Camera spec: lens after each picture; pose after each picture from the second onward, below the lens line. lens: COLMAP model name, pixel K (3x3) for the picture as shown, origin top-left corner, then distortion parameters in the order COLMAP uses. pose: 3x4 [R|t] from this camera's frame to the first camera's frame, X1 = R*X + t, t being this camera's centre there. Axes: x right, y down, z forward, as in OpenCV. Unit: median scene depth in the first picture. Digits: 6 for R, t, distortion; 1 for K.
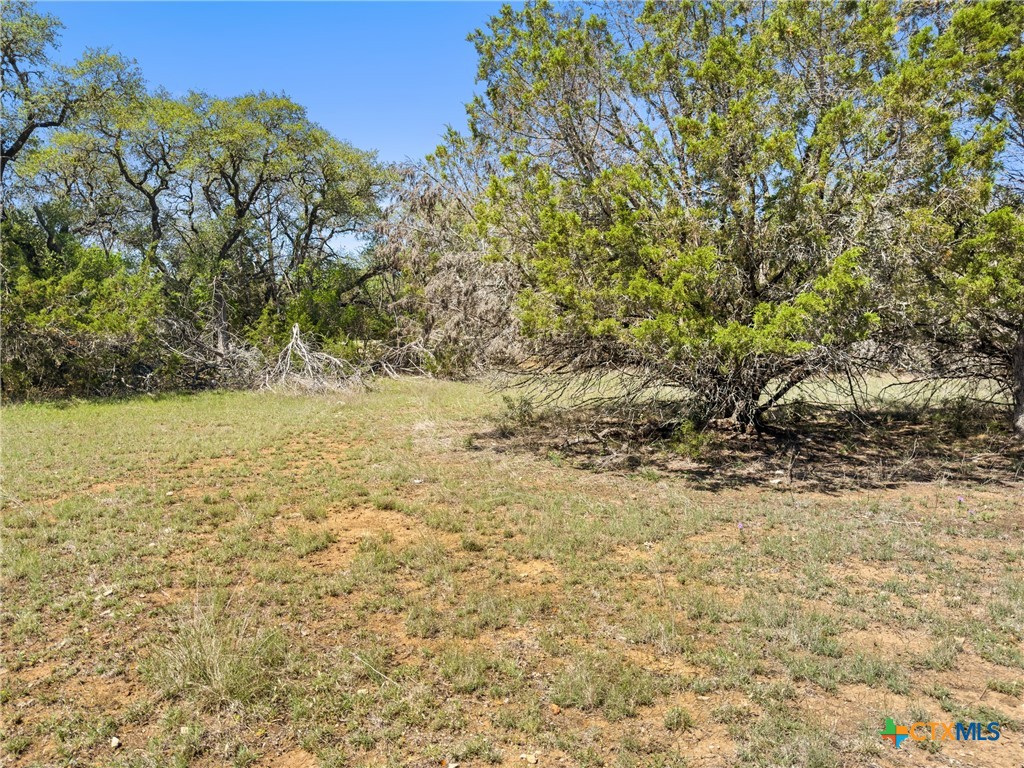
lens RADIAL K [[729.9, 0, 511.1], [0, 729.9, 394.2], [0, 0, 1]] dist [-0.022995, 0.018786]
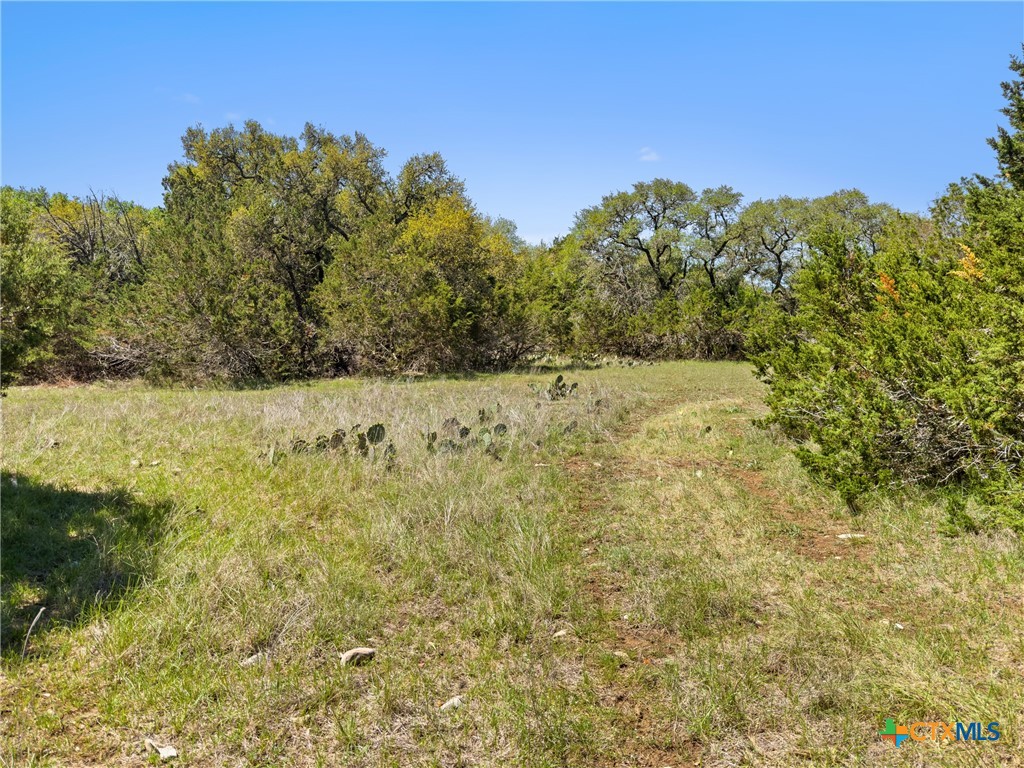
lens RADIAL K [[729.9, 0, 501.3], [0, 729.9, 385.1], [0, 0, 1]] dist [-0.022995, 0.018786]
pose [[0.681544, 0.035978, -0.730892, 0.873324], [-0.037469, 0.999196, 0.014246, 0.117749], [0.730817, 0.017677, 0.682345, -1.730319]]
